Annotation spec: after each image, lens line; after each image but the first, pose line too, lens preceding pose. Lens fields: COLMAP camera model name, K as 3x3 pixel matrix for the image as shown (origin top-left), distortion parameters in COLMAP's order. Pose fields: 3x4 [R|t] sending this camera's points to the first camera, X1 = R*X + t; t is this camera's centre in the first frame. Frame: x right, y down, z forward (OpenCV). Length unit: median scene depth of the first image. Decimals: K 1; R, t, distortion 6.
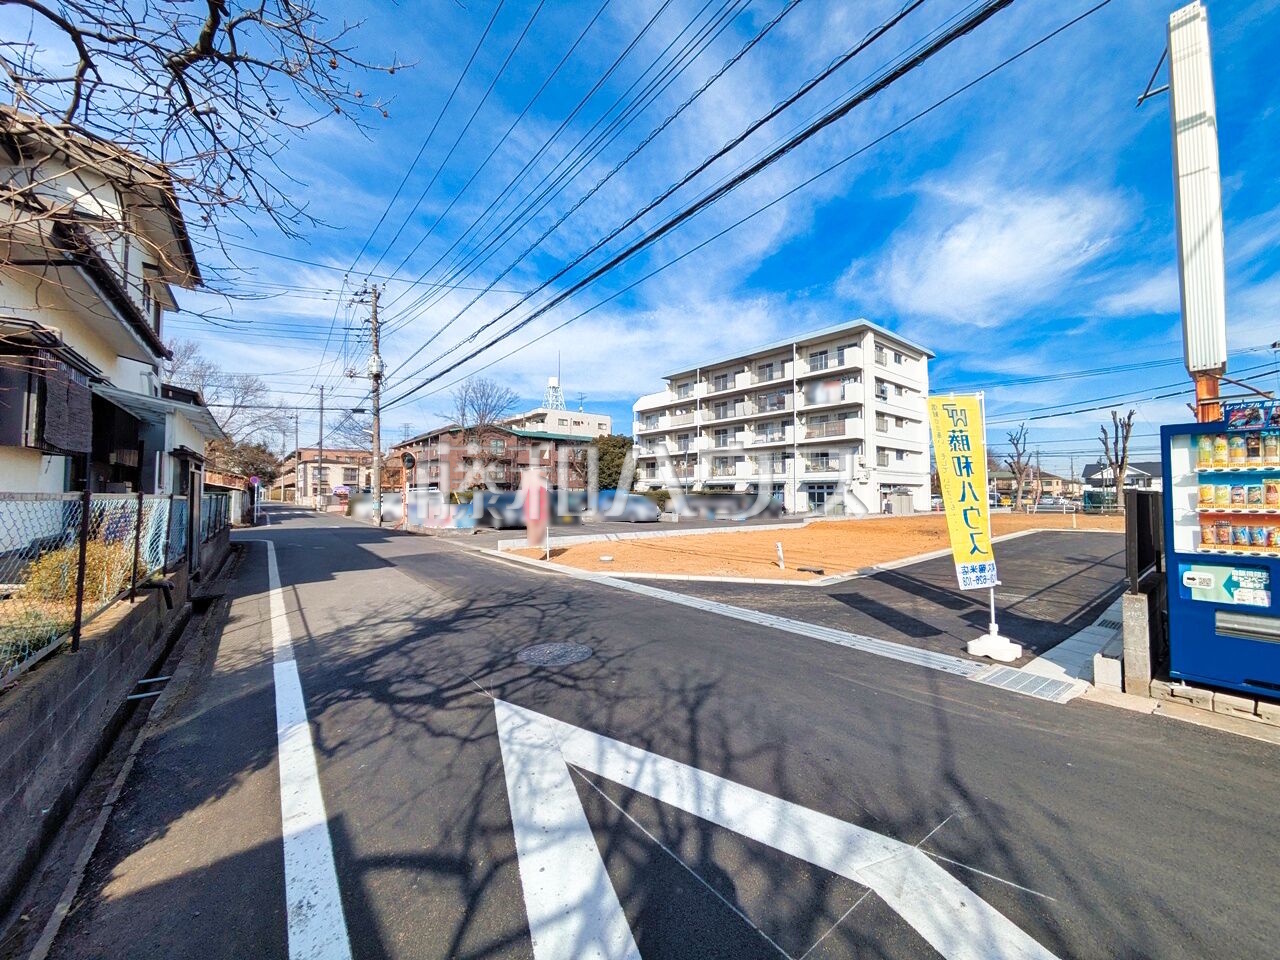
lens RADIAL K [[505.3, 0, 640.3], [0, 505.3, 486.5], [0, 0, 1]] dist [-0.001129, 0.002156]
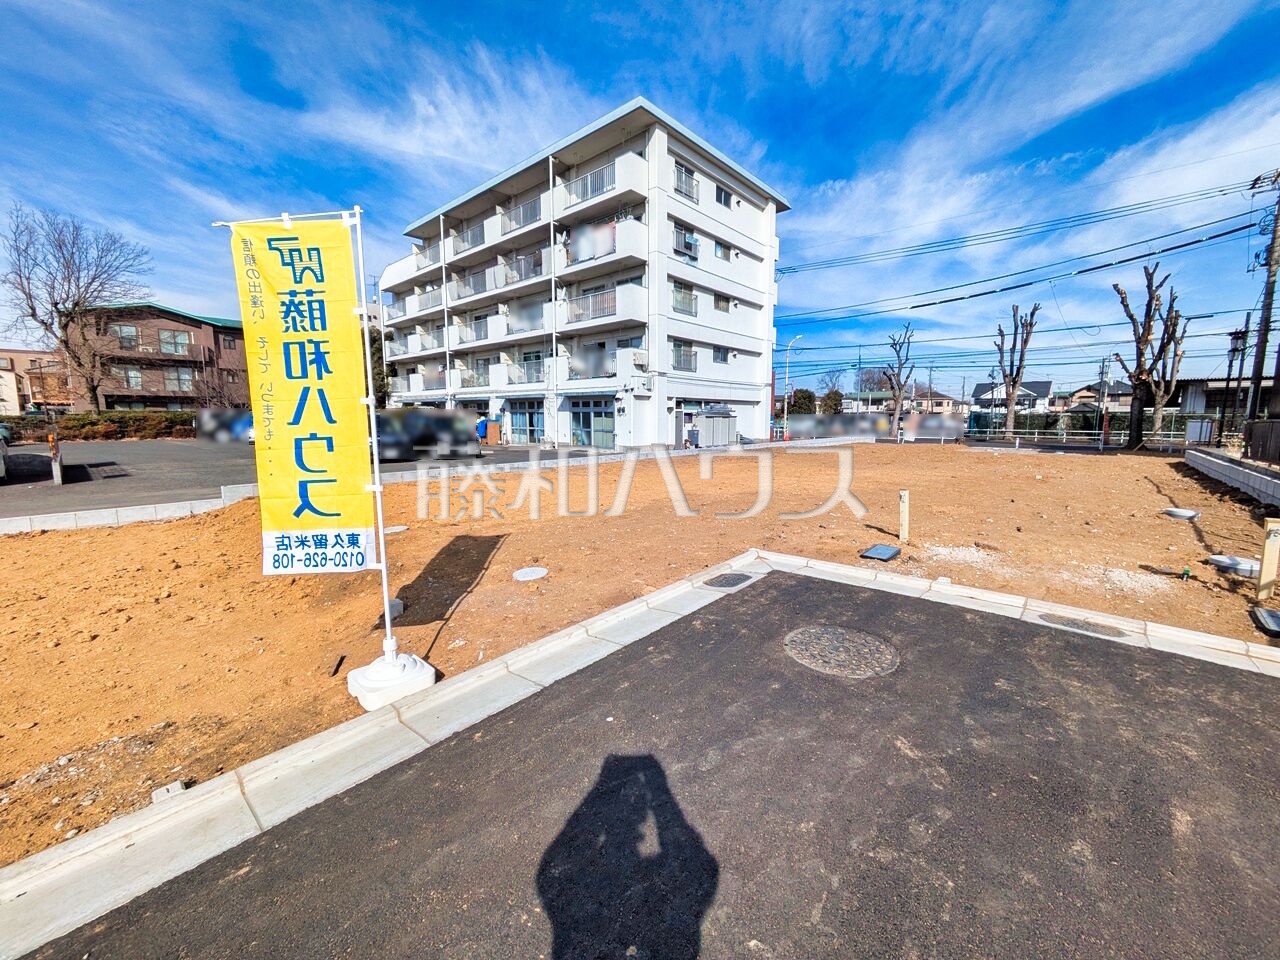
lens RADIAL K [[505.3, 0, 643.2], [0, 505.3, 482.9], [0, 0, 1]] dist [-0.001129, 0.002156]
pose [[0.989521, -0.017291, 0.143352, 0.291172], [-0.004158, 0.988980, 0.147991, 0.004479], [-0.144331, -0.147036, 0.978544, 0.322037]]
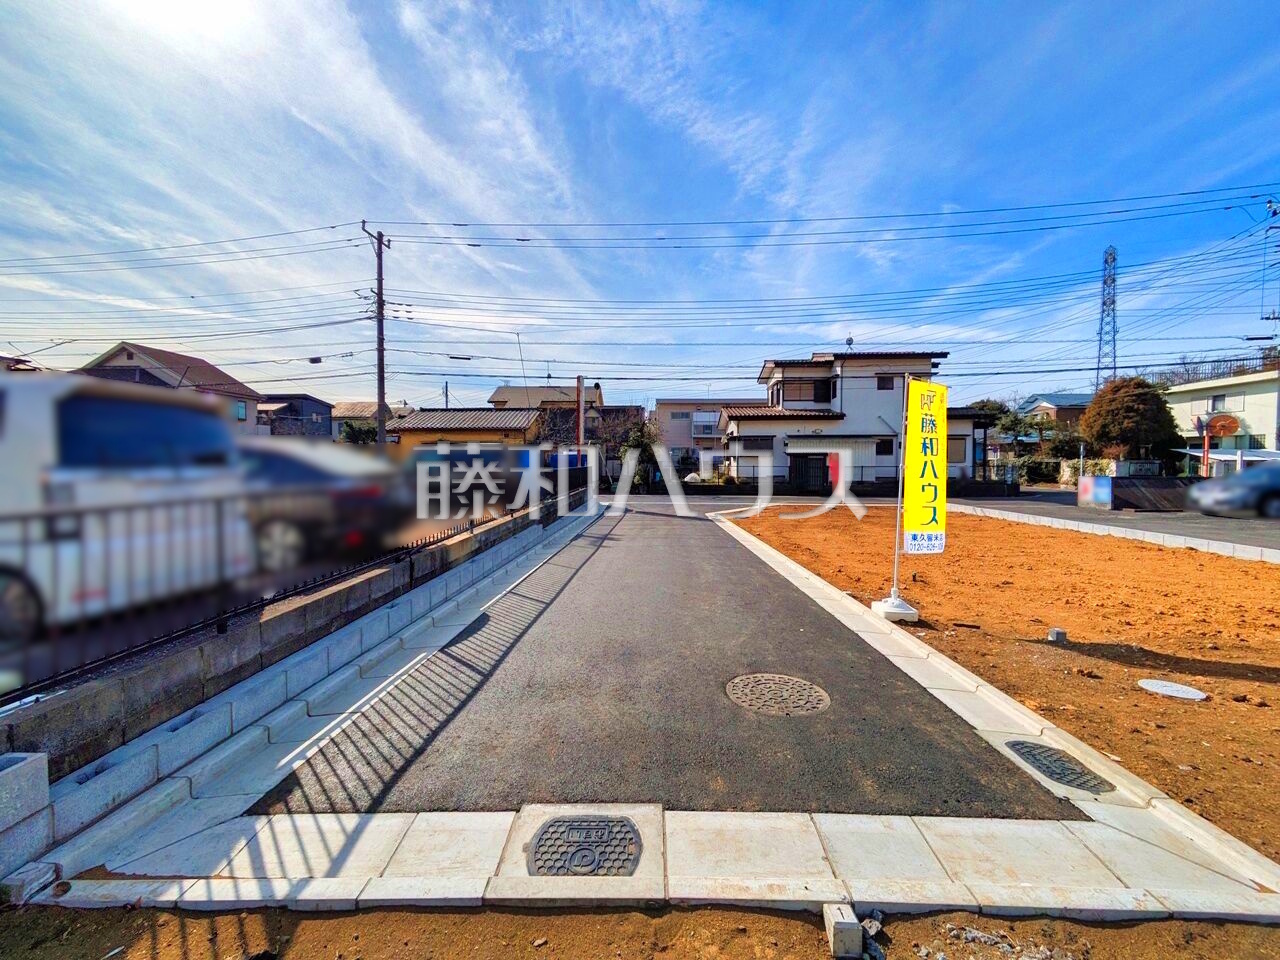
lens RADIAL K [[505.3, 0, 645.1], [0, 505.3, 479.6], [0, 0, 1]] dist [-0.001129, 0.002156]
pose [[-0.652260, 0.025953, -0.757551, 0.391565], [0.013550, 0.999653, 0.022581, 0.003528], [0.757874, 0.004464, -0.652385, 0.412719]]
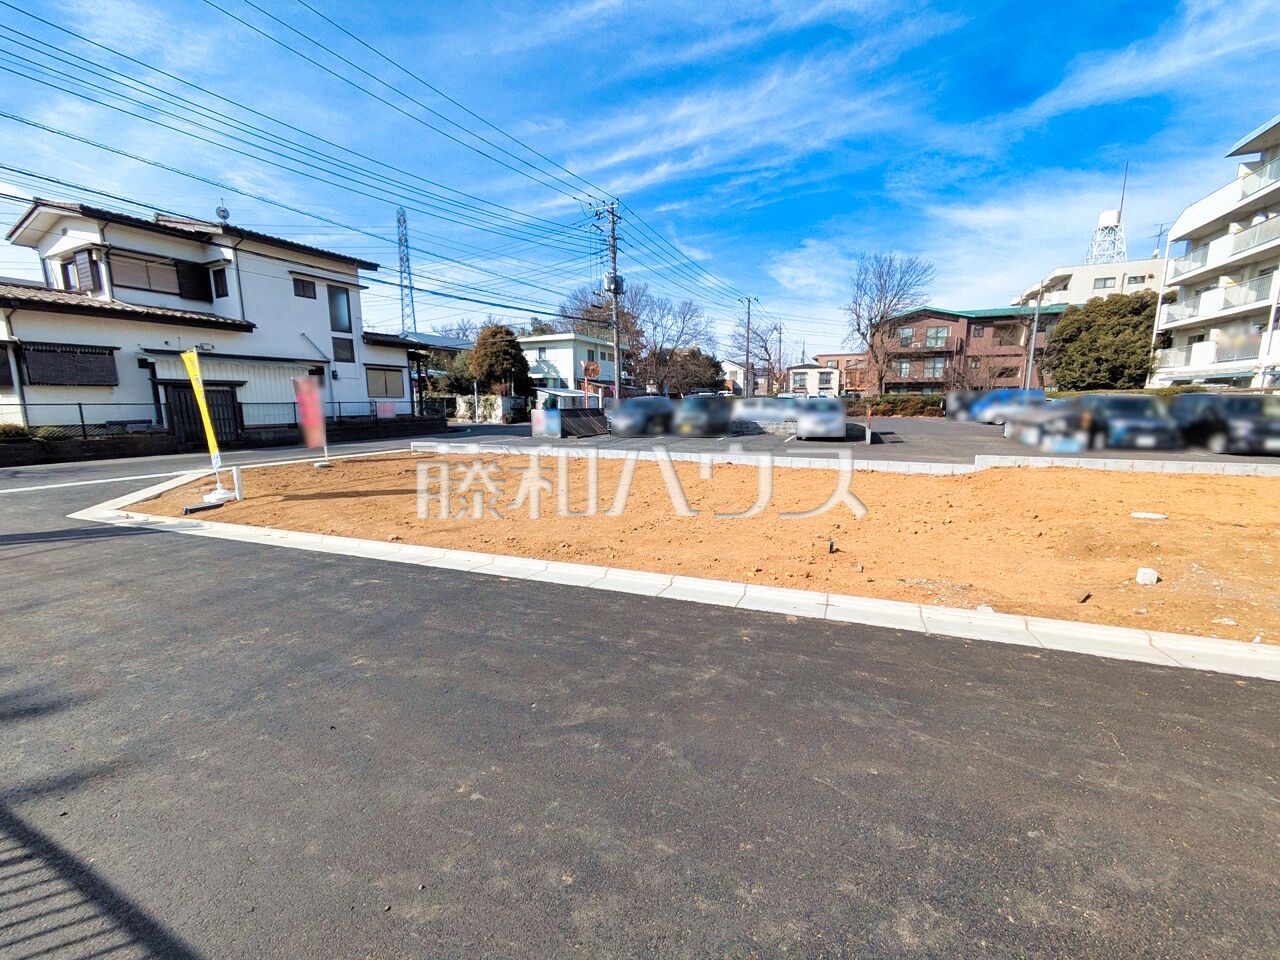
lens RADIAL K [[505.3, 0, 645.0], [0, 505.3, 476.8], [0, 0, 1]] dist [-0.001129, 0.002156]
pose [[0.464014, 0.133384, -0.875728, 0.297199], [0.019061, 0.986866, 0.160412, 0.003909], [0.885623, -0.091126, 0.455377, 0.288118]]
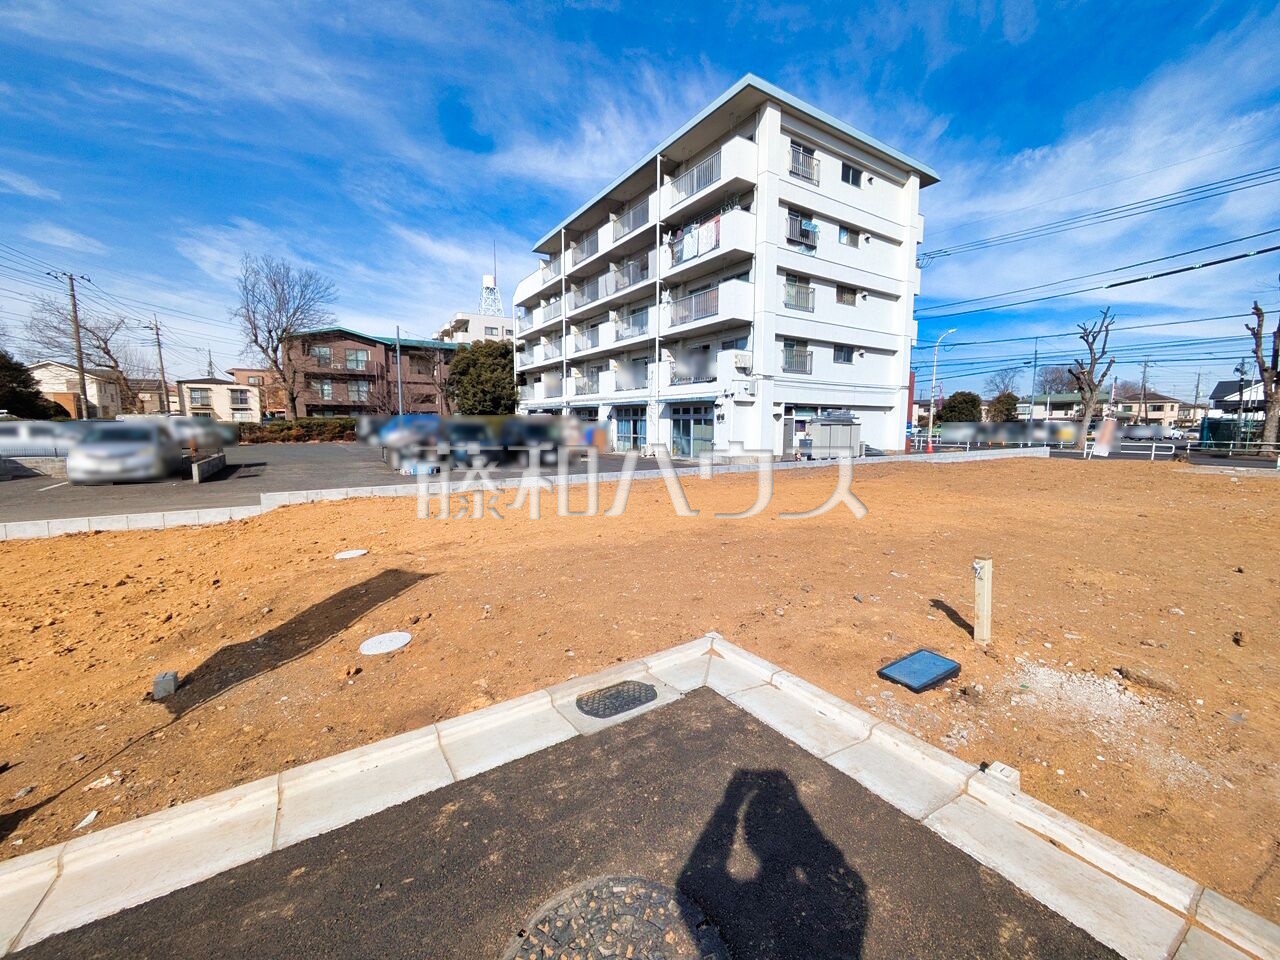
lens RADIAL K [[505.3, 0, 644.7], [0, 505.3, 480.7], [0, 0, 1]] dist [-0.001129, 0.002156]
pose [[0.992510, 0.017355, -0.120922, 0.330570], [-0.001109, 0.991096, 0.133142, 0.003486], [0.122156, -0.132011, 0.983693, 0.355922]]
